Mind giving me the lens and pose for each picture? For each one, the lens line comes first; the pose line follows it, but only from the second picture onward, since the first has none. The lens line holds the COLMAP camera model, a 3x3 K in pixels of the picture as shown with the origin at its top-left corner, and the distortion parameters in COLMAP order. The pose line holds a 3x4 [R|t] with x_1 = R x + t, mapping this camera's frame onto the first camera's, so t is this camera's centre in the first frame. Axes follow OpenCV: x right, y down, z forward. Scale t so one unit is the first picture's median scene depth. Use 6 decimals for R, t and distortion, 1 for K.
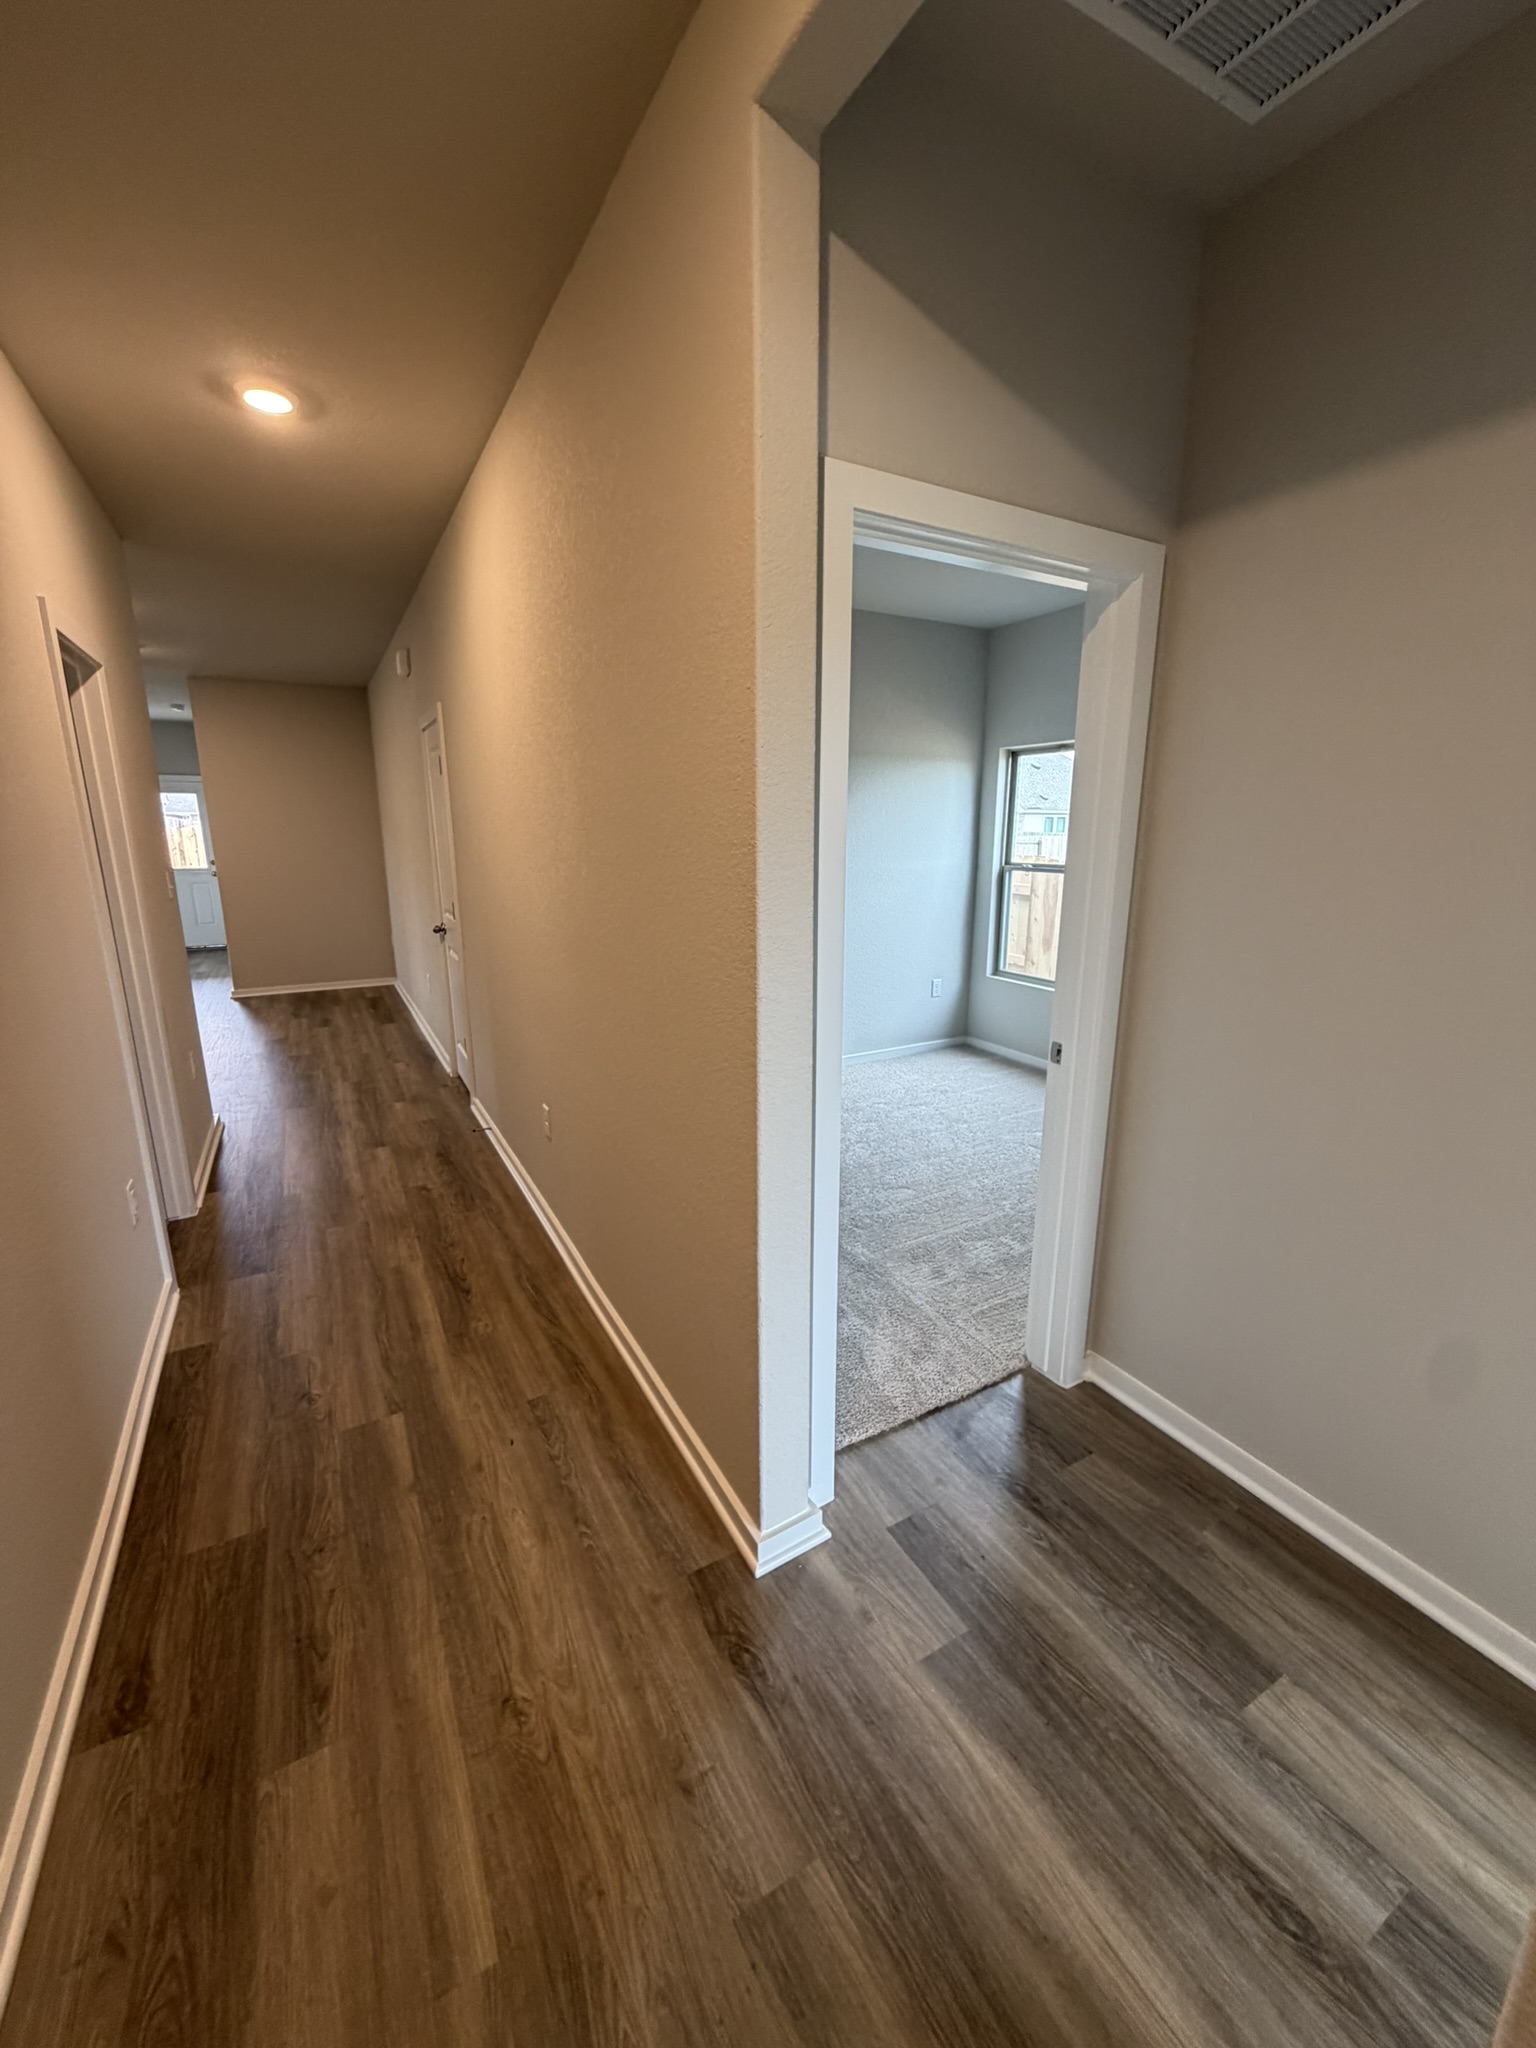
lens RADIAL K [[824.8, 0, 768.0], [0, 824.8, 1024.0], [0, 0, 1]] dist [0.000940, 0.000427]
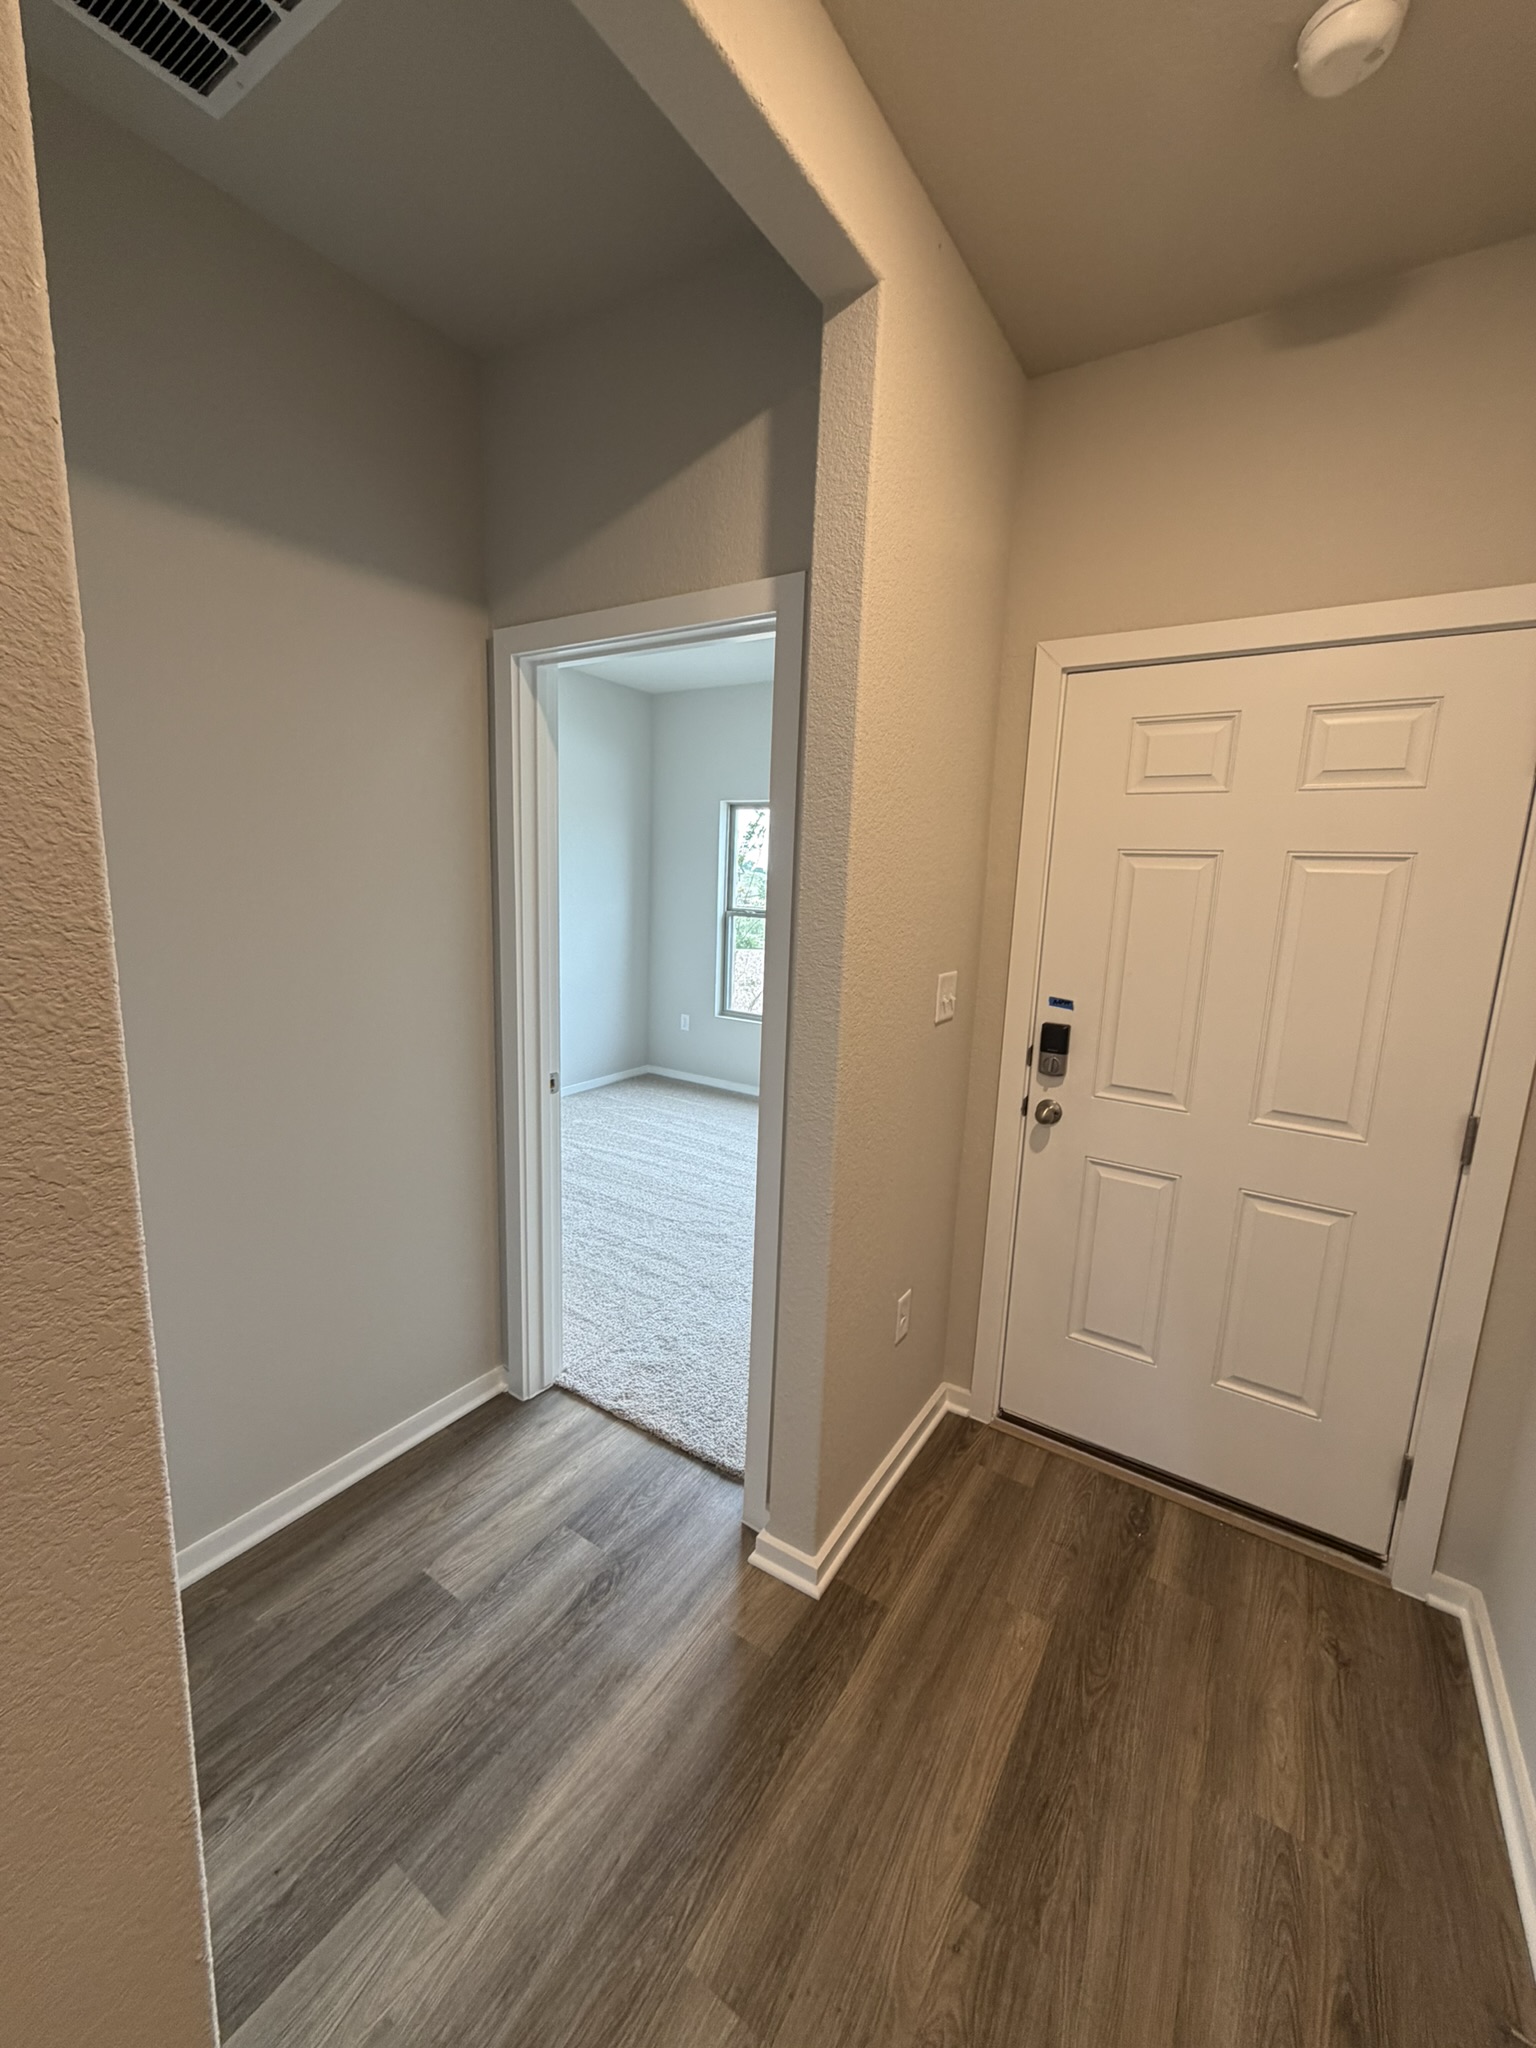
lens RADIAL K [[812.8, 0, 768.0], [0, 812.8, 1024.0], [0, 0, 1]] dist [0.001039, 0.000558]
pose [[-0.461551, -0.181171, 0.868417, -0.531672], [0.170688, 0.942496, 0.287344, -0.236088], [-0.870538, 0.280852, -0.404086, 0.875239]]
